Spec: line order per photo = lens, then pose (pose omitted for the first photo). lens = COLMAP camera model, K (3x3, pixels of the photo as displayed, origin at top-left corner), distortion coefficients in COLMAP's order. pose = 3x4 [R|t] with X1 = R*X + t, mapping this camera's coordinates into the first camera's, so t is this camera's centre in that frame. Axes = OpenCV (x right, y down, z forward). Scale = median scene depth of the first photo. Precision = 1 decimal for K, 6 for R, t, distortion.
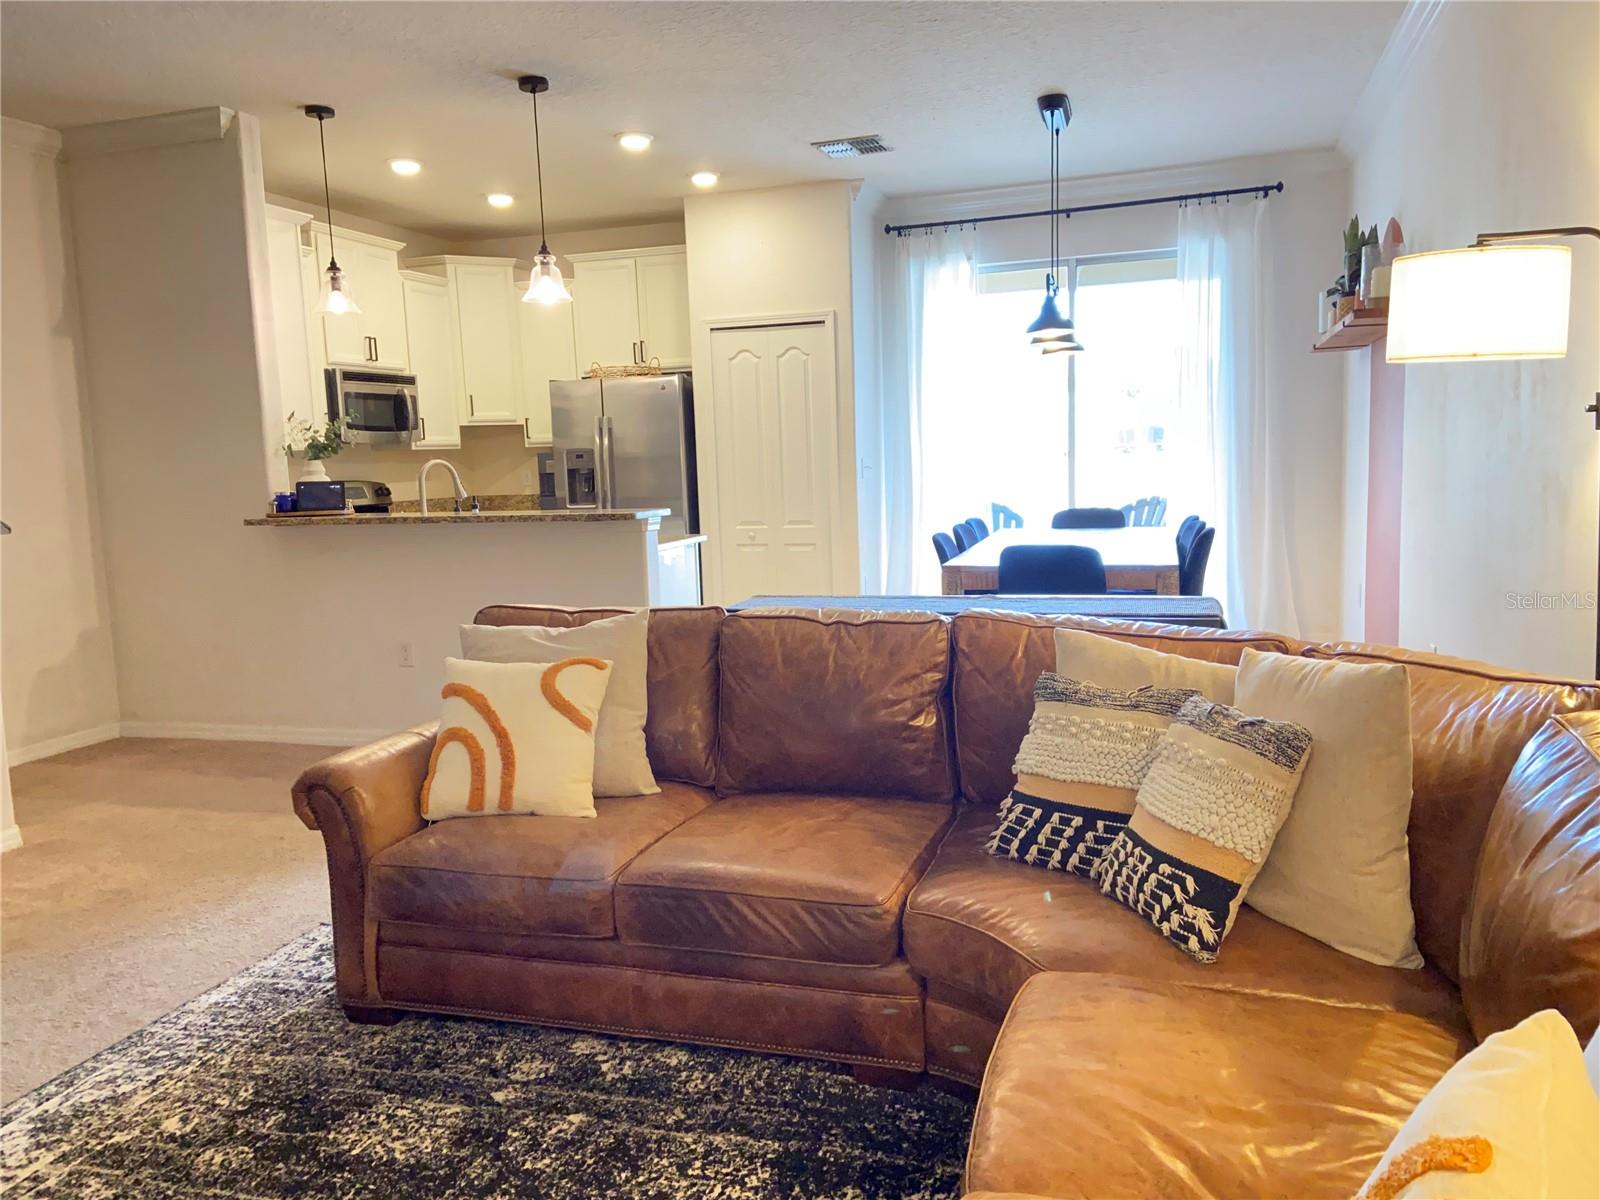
lens RADIAL K [[1216.4, 0, 789.3], [0, 1216.4, 577.4], [0, 0, 1]] dist [0.135460, -0.176742]
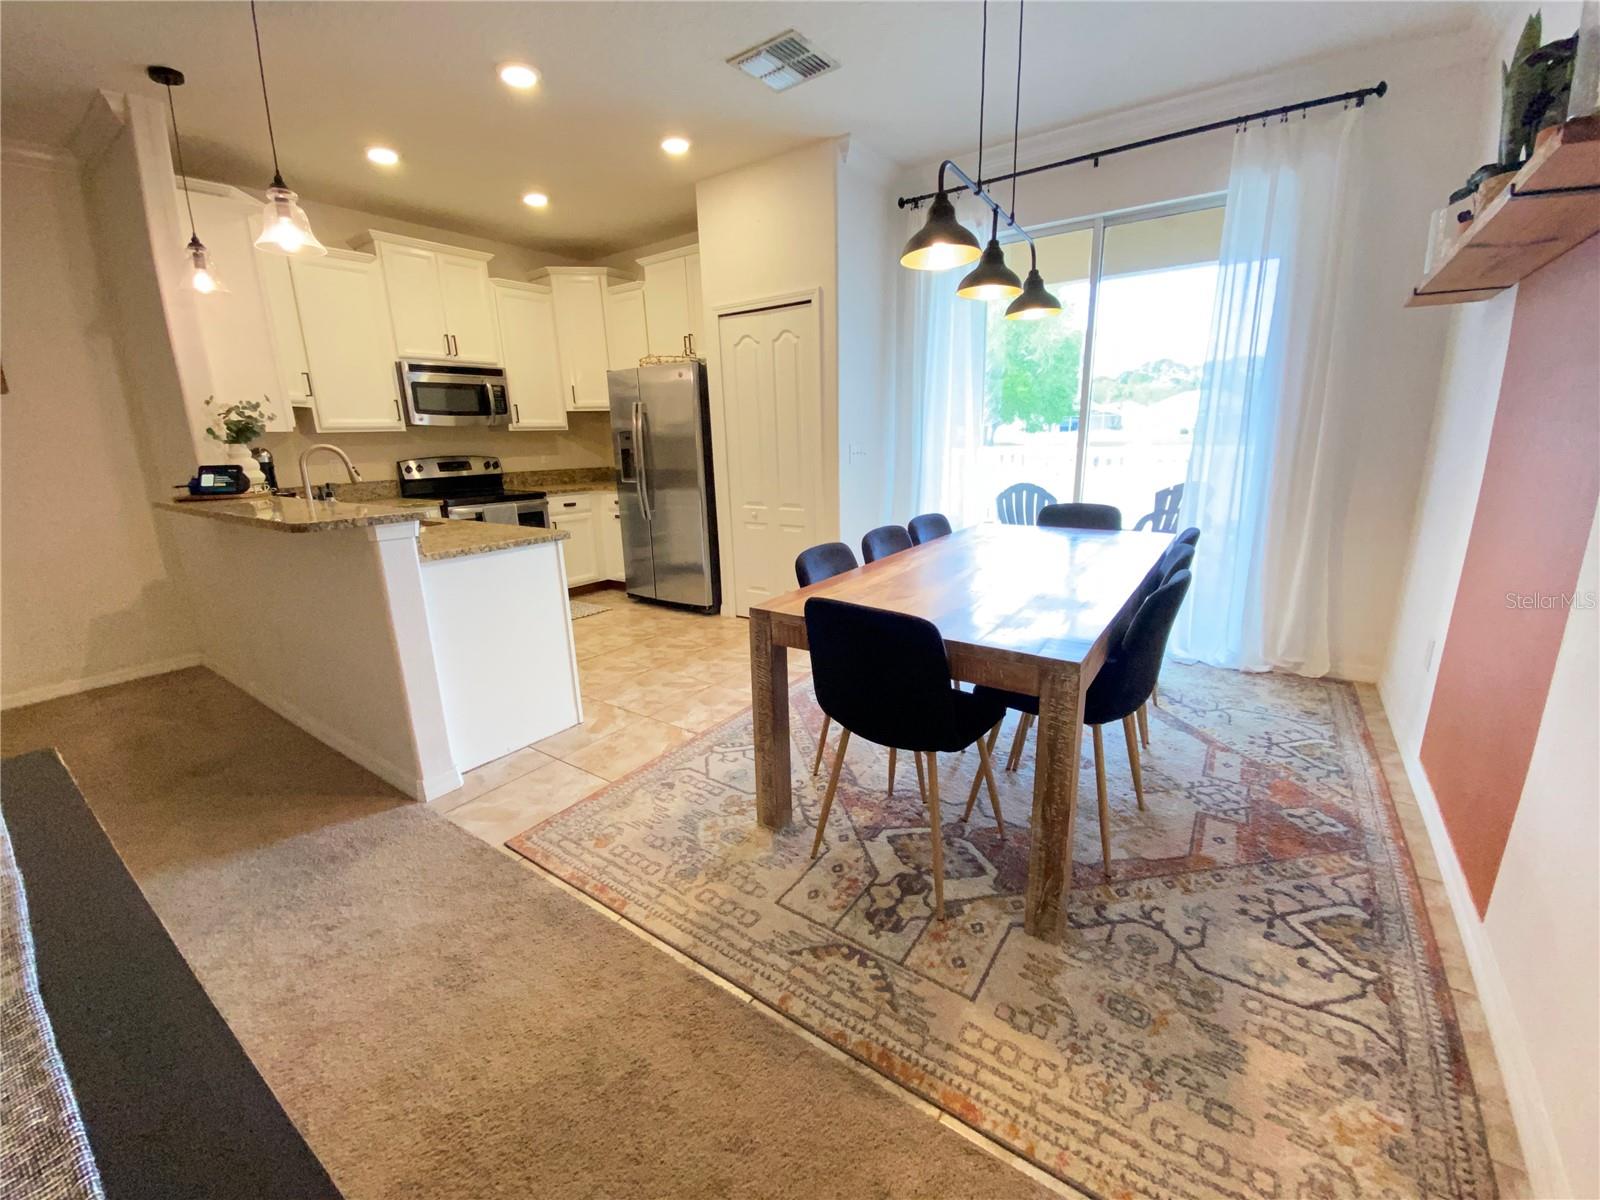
lens RADIAL K [[649.0, 0, 800.6], [0, 649.0, 596.5], [0, 0, 1]] dist [0.035454, -0.030524]
pose [[0.953598, 0.082028, -0.289693, 0.253569], [-0.037940, 0.987240, 0.154654, -0.073833], [0.298682, -0.136487, 0.944542, 0.624670]]
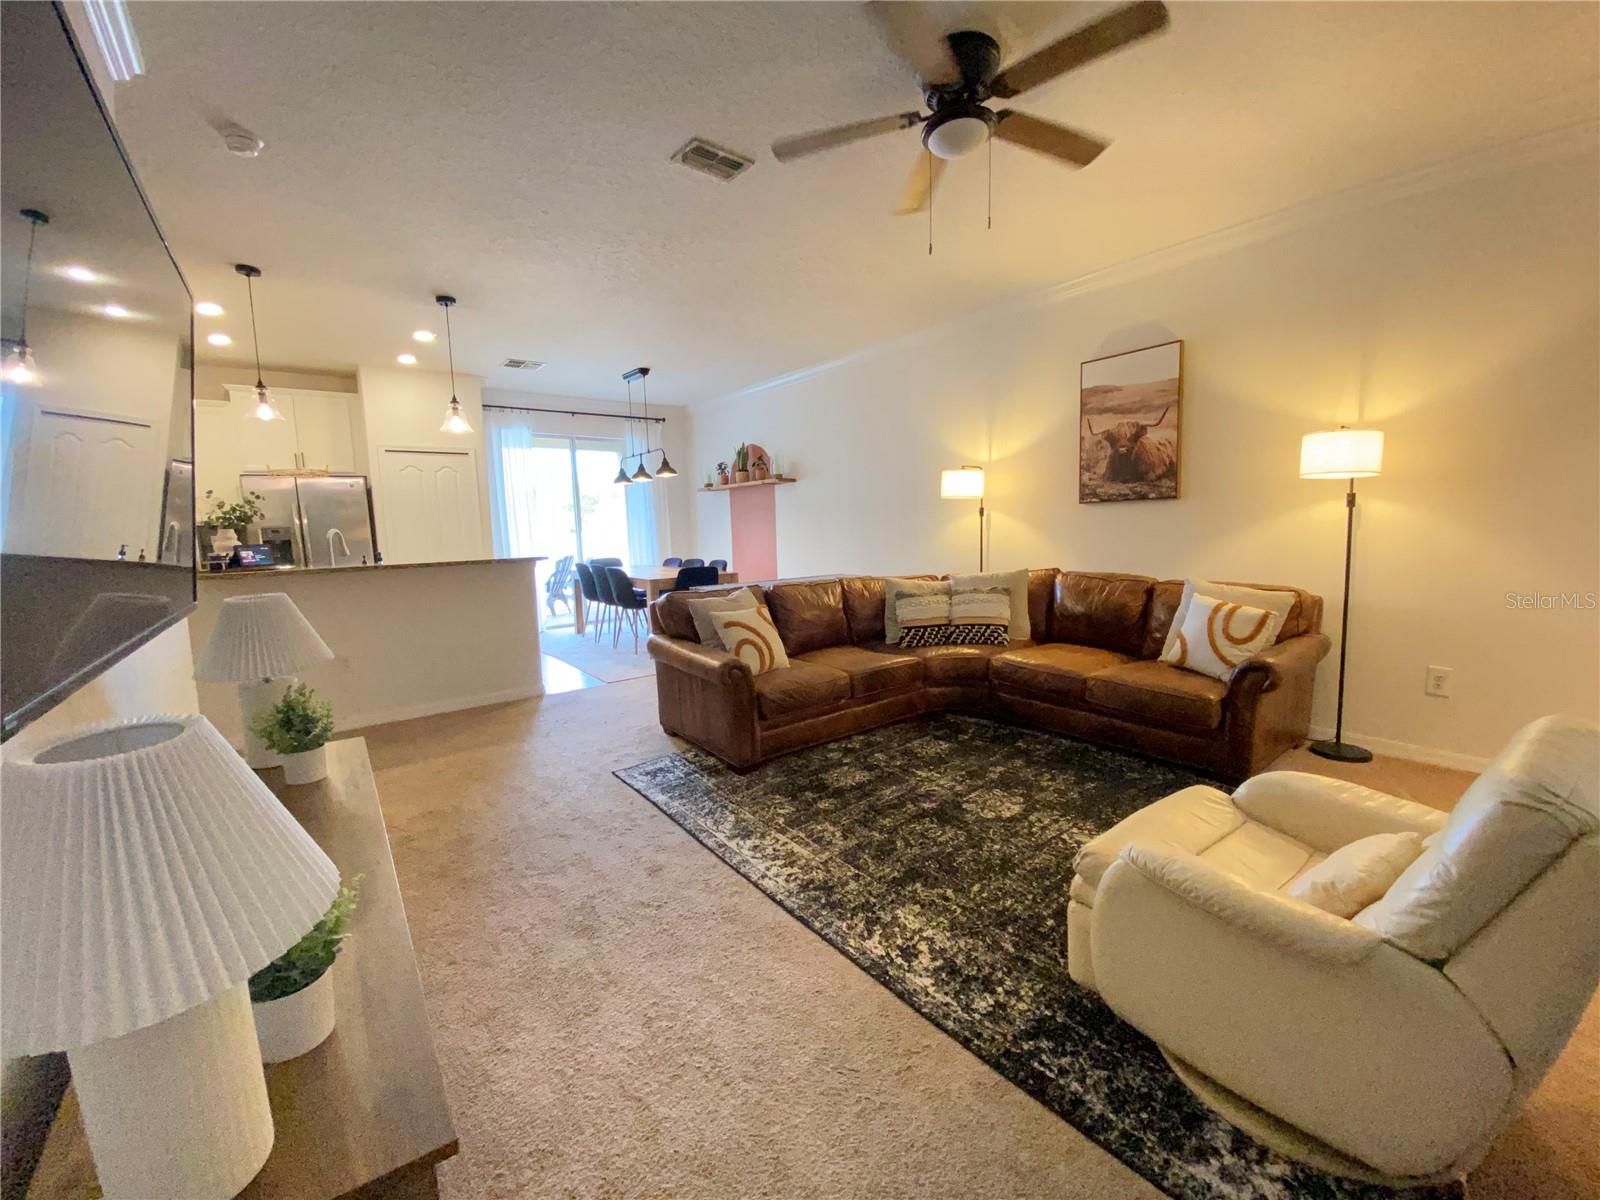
lens RADIAL K [[649.0, 0, 800.6], [0, 649.0, 596.5], [0, 0, 1]] dist [0.035454, -0.030524]
pose [[0.567635, -0.076203, 0.819746, -0.633441], [0.093253, 0.995250, 0.027945, 0.012648], [-0.817982, 0.060581, 0.572045, 0.129404]]
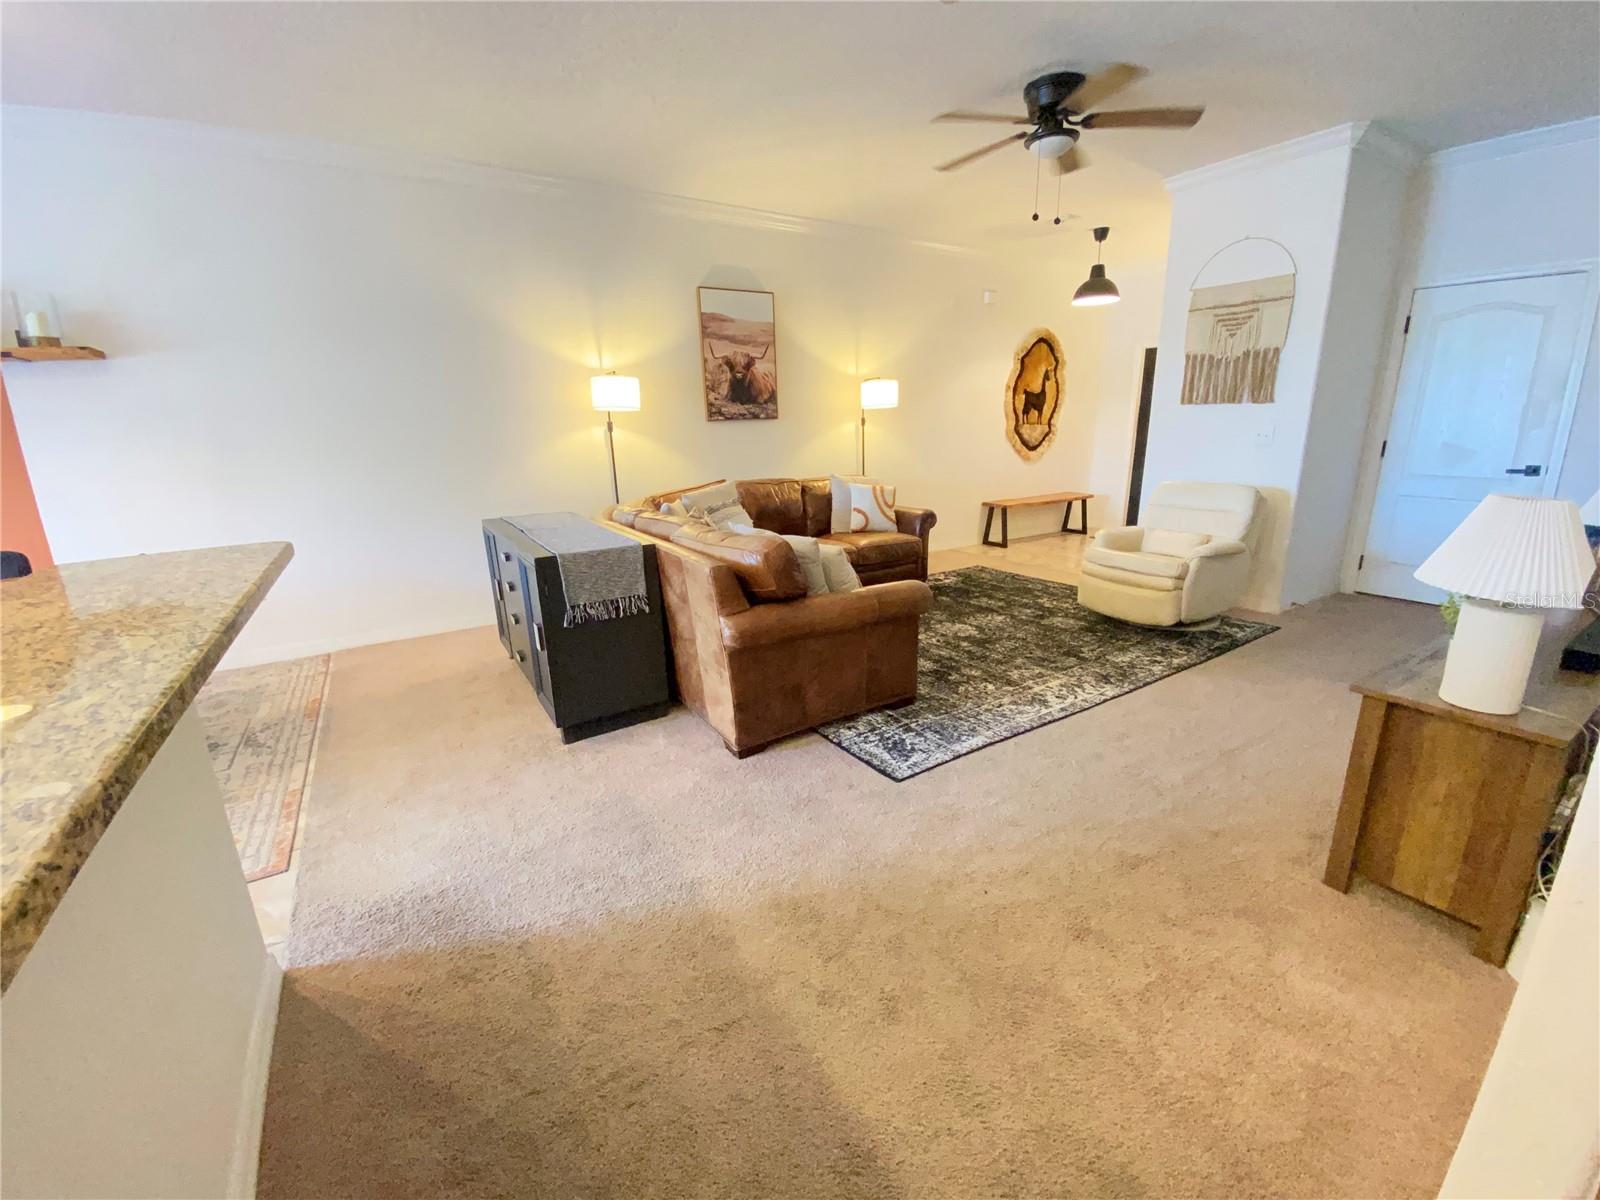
lens RADIAL K [[641.1, 0, 800.0], [0, 641.1, 600.0], [0, 0, 1]] dist [0.049127, -0.042554]
pose [[-0.770536, -0.112600, 0.627372, -0.449064], [0.121165, 0.940450, 0.317605, -0.083228], [-0.625774, 0.320742, -0.711007, 0.952187]]
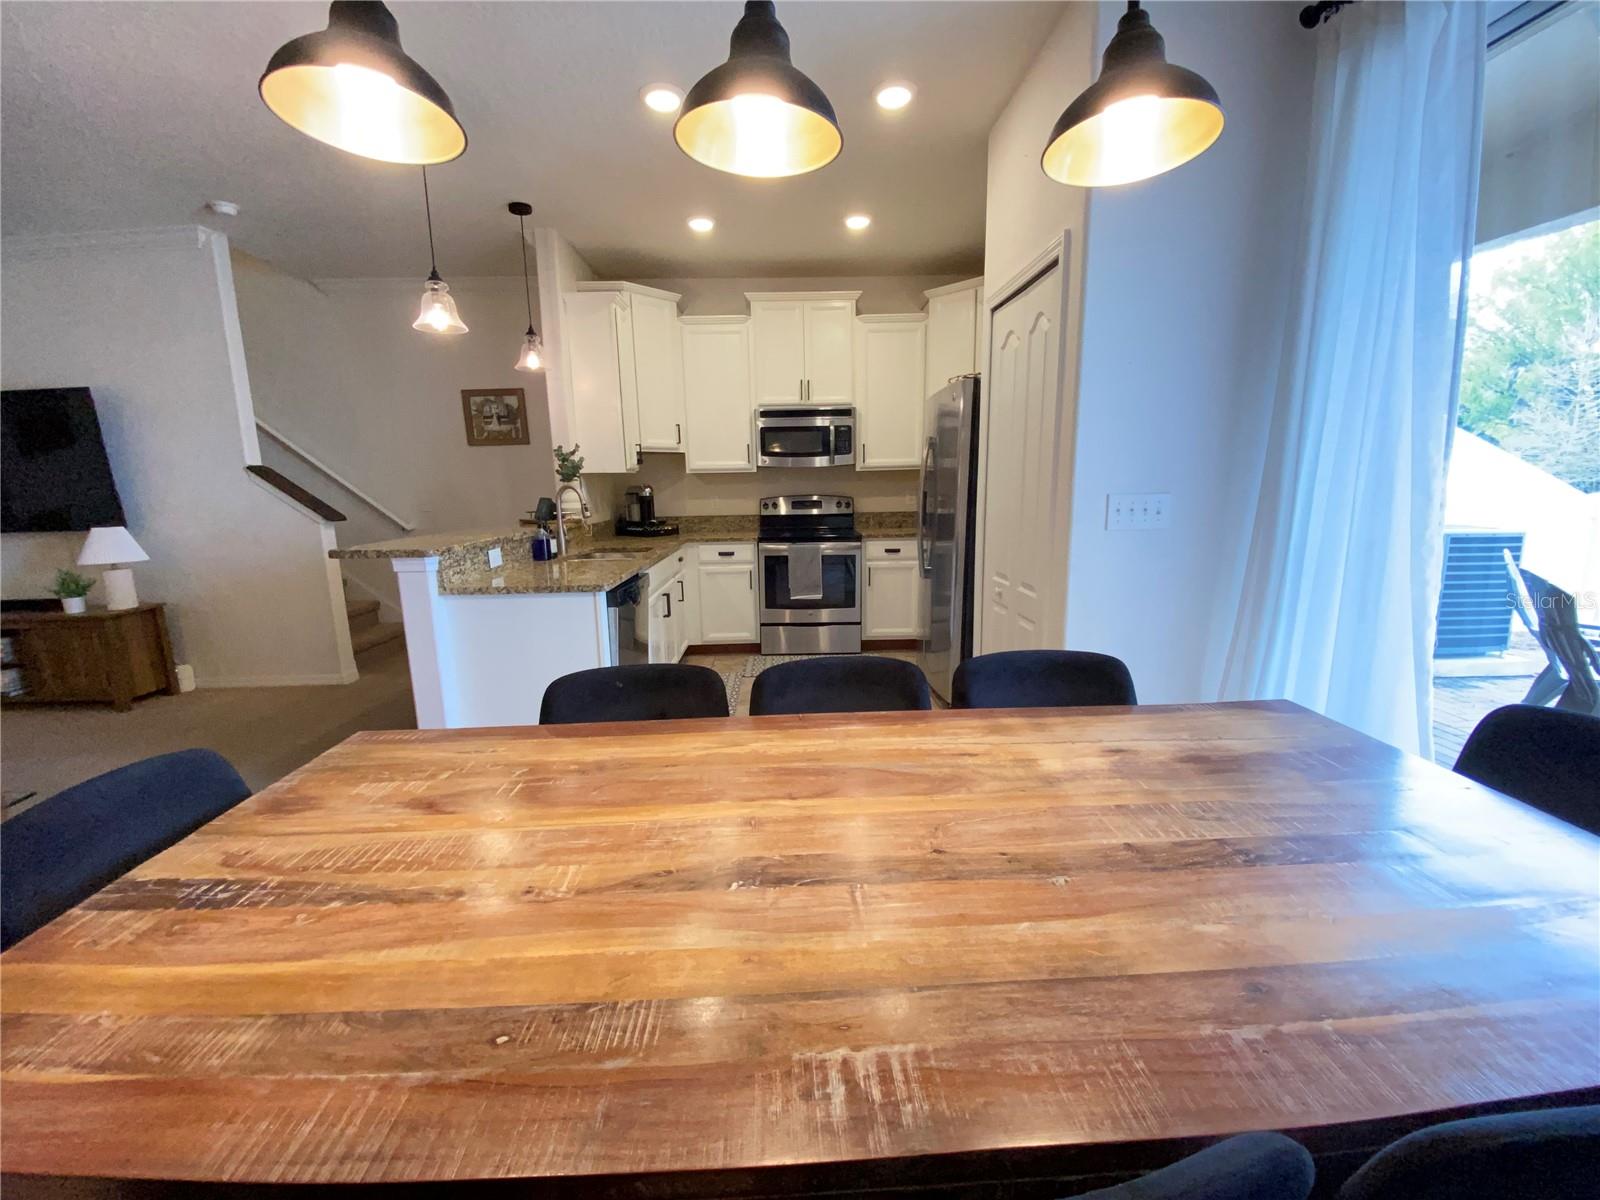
lens RADIAL K [[641.1, 0, 800.0], [0, 641.1, 600.0], [0, 0, 1]] dist [0.049127, -0.042554]
pose [[0.339678, 0.198250, -0.919410, 0.405372], [-0.092933, 0.979824, 0.176943, -0.122463], [0.935939, 0.025340, 0.351249, 1.039285]]
